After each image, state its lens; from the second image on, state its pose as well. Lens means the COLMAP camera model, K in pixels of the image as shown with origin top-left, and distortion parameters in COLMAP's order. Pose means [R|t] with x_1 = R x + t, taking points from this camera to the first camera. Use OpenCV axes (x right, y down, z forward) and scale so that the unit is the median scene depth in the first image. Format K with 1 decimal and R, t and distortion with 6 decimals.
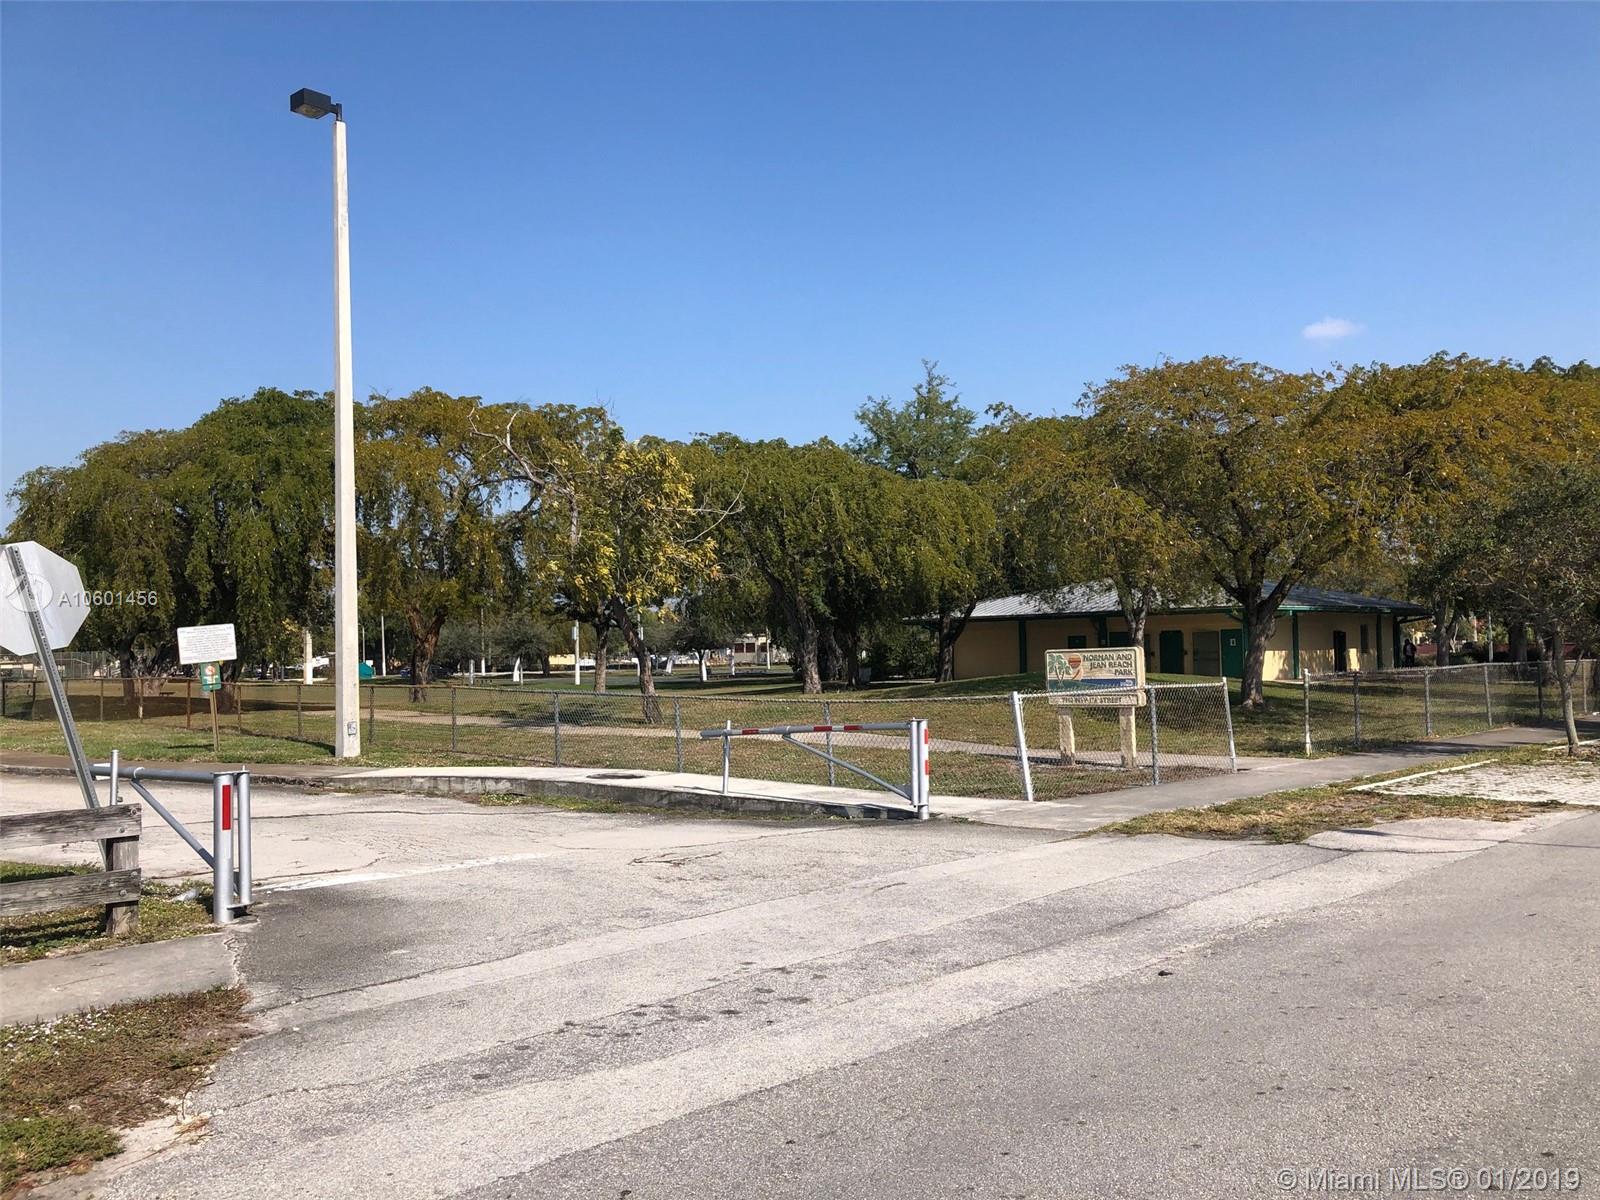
lens RADIAL K [[1312.9, 0, 804.7], [0, 1312.9, 607.6], [0, 0, 1]] dist [0.056165, -0.003030]
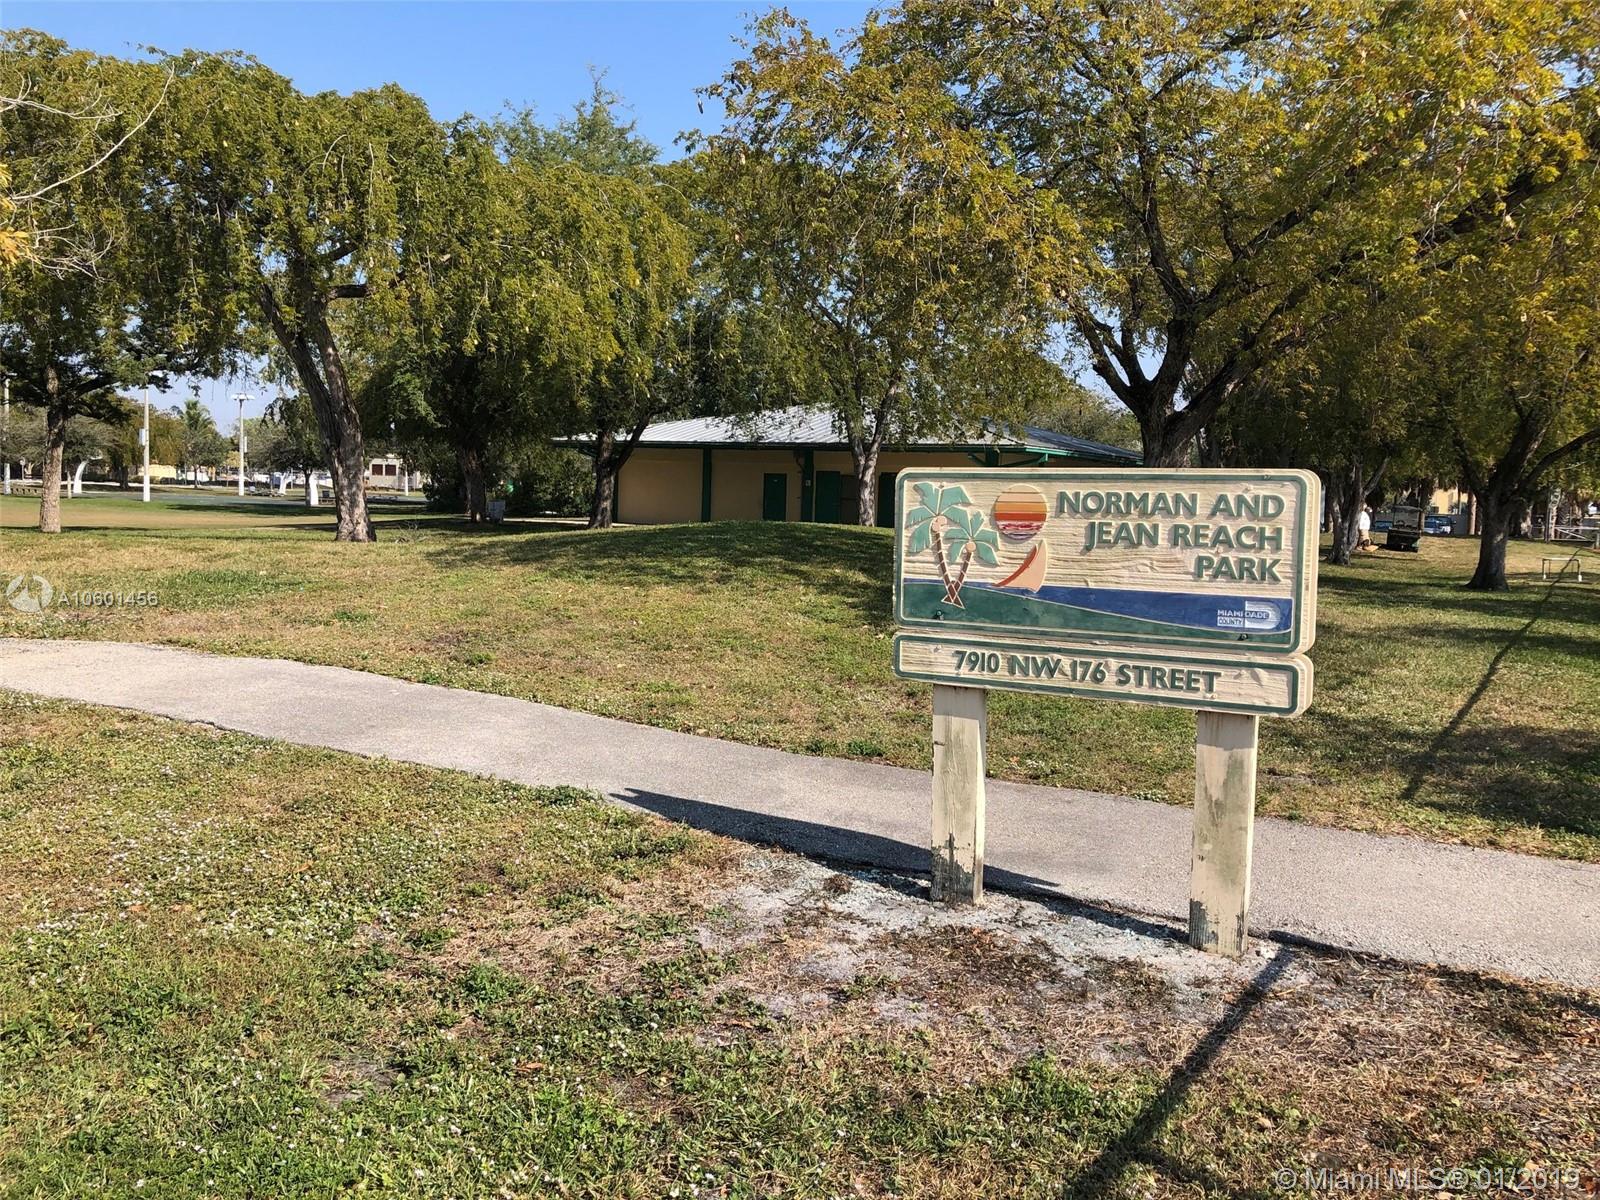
lens RADIAL K [[1312.9, 0, 807.4], [0, 1312.9, 601.7], [0, 0, 1]] dist [0.056165, -0.003030]
pose [[0.967040, 0.033927, 0.252355, 0.037132], [-0.063427, 0.991939, 0.109697, 0.011757], [-0.246599, -0.122087, 0.961397, 0.279175]]
